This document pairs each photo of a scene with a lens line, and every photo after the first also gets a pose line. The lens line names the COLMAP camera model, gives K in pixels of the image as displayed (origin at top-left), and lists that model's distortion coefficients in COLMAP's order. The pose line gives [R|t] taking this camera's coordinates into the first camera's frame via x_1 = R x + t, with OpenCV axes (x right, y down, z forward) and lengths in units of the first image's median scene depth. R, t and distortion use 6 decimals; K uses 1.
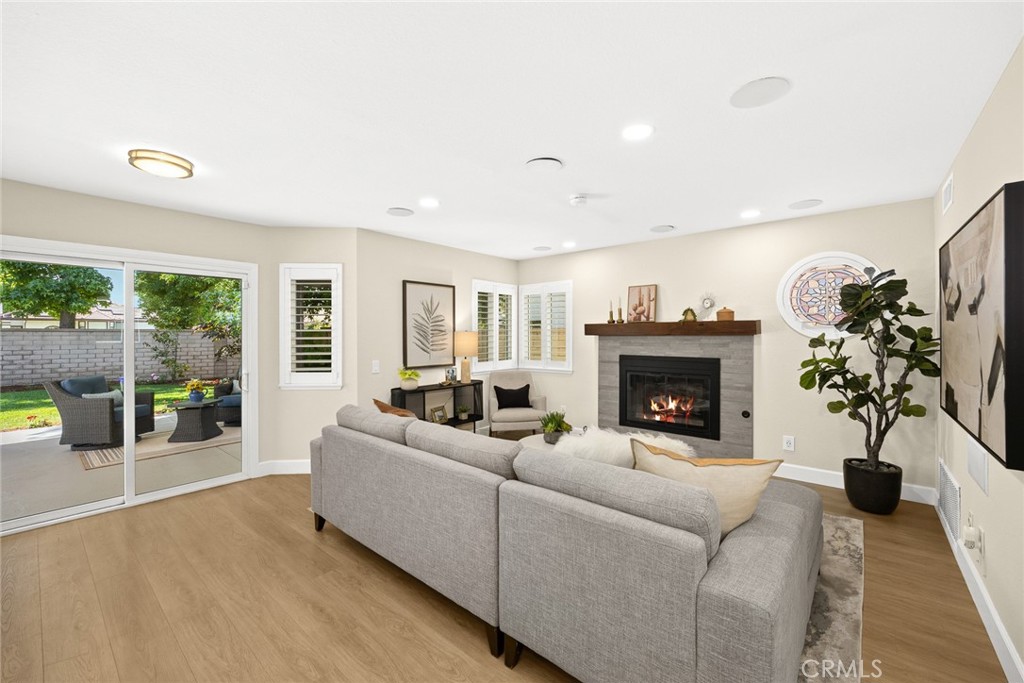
lens RADIAL K [[411.1, 0, 508.7], [0, 411.1, 339.0], [0, 0, 1]] dist [-0.002099, -0.000203]
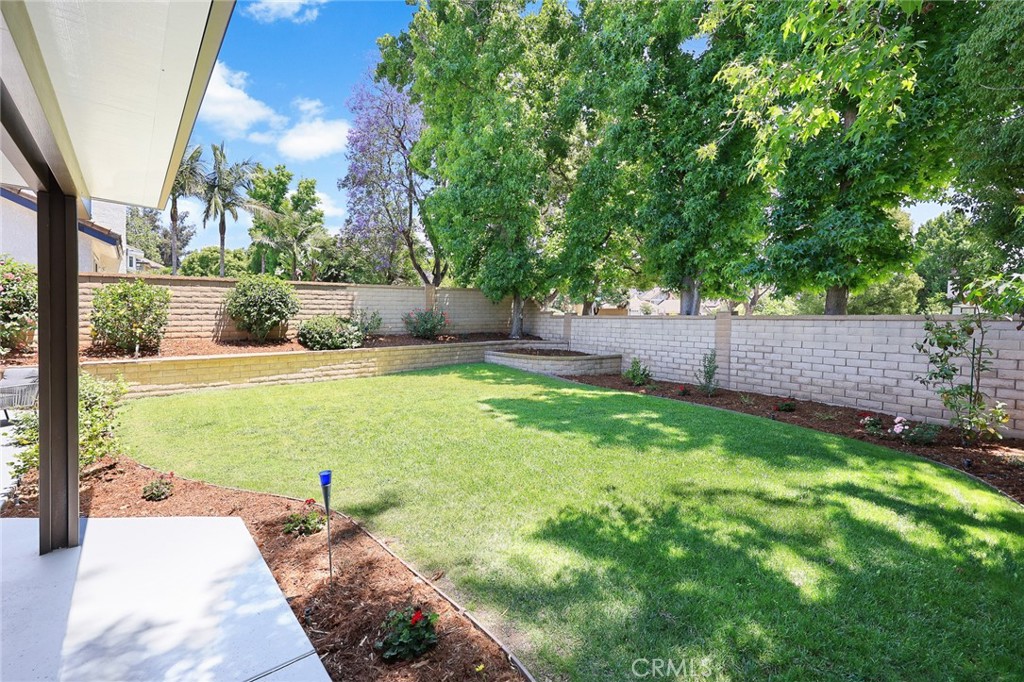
lens RADIAL K [[455.0, 0, 533.1], [0, 455.0, 328.0], [0, 0, 1]] dist [0.000347, -0.000005]
pose [[-0.144024, 0.025018, -0.989258, -1.133275], [-0.006504, 0.999635, 0.026228, -0.070566], [0.989553, 0.010211, -0.143808, 2.339946]]
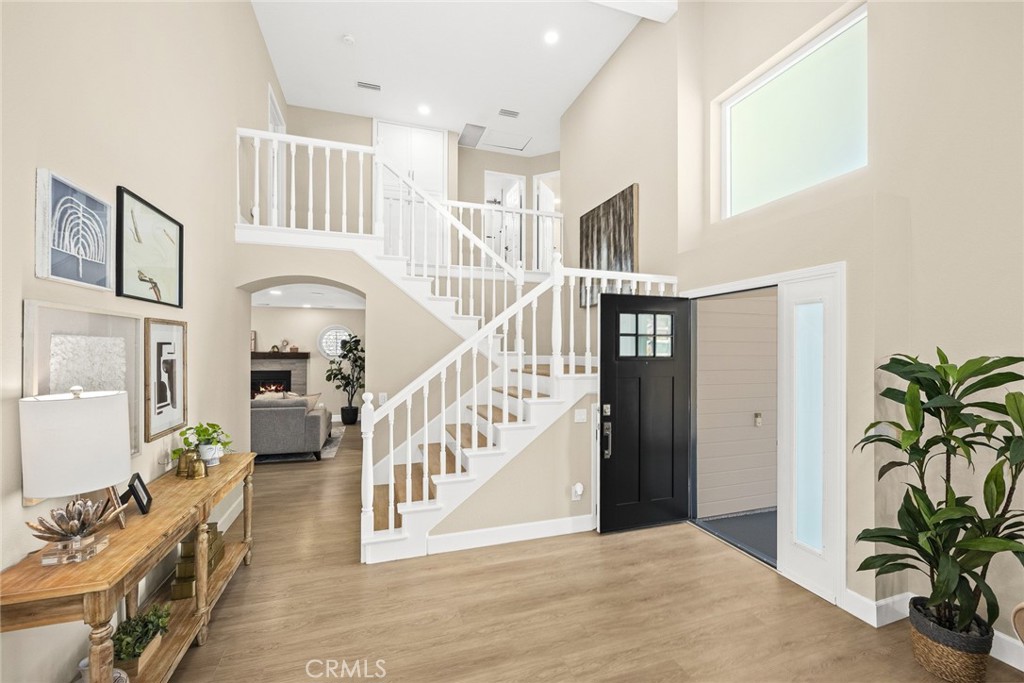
lens RADIAL K [[415.5, 0, 512.0], [0, 415.5, 341.5], [0, 0, 1]] dist [-0.000475, -0.000013]
pose [[0.510881, 0.023072, 0.859342, -0.672962], [0.002090, 0.999603, -0.028080, -0.034831], [-0.859649, 0.016141, 0.510630, -0.958084]]
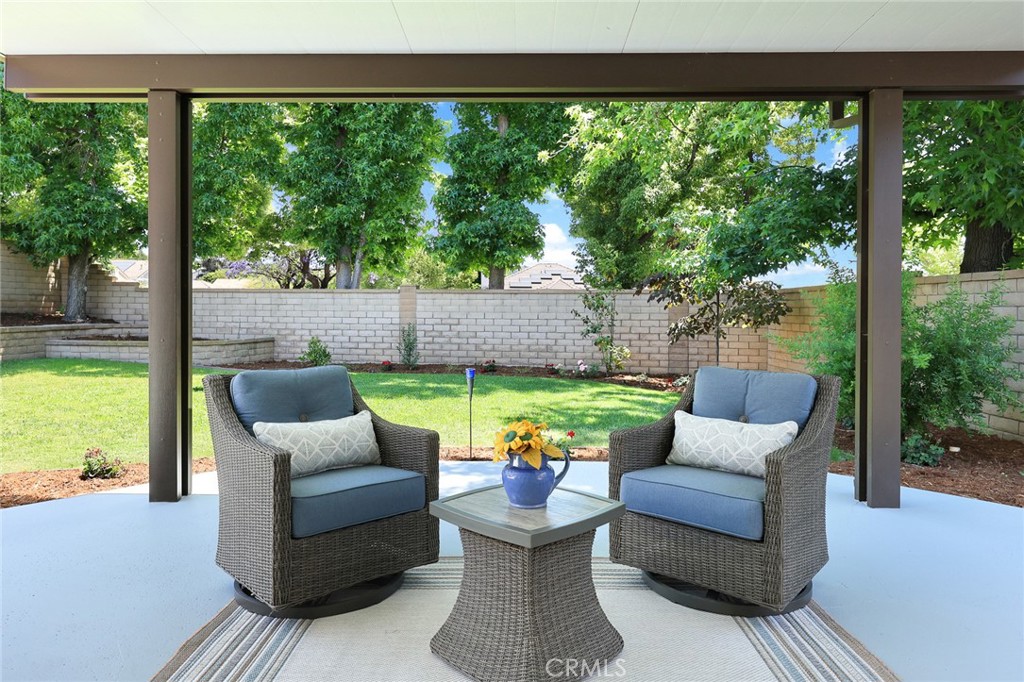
lens RADIAL K [[656.7, 0, 511.0], [0, 656.7, 309.9], [0, 0, 1]] dist [0.001016, -0.000420]
pose [[0.643618, 0.002445, -0.765343, -0.655801], [-0.012499, 0.999895, -0.007316, 0.063653], [0.765244, 0.014275, 0.643582, 1.024953]]
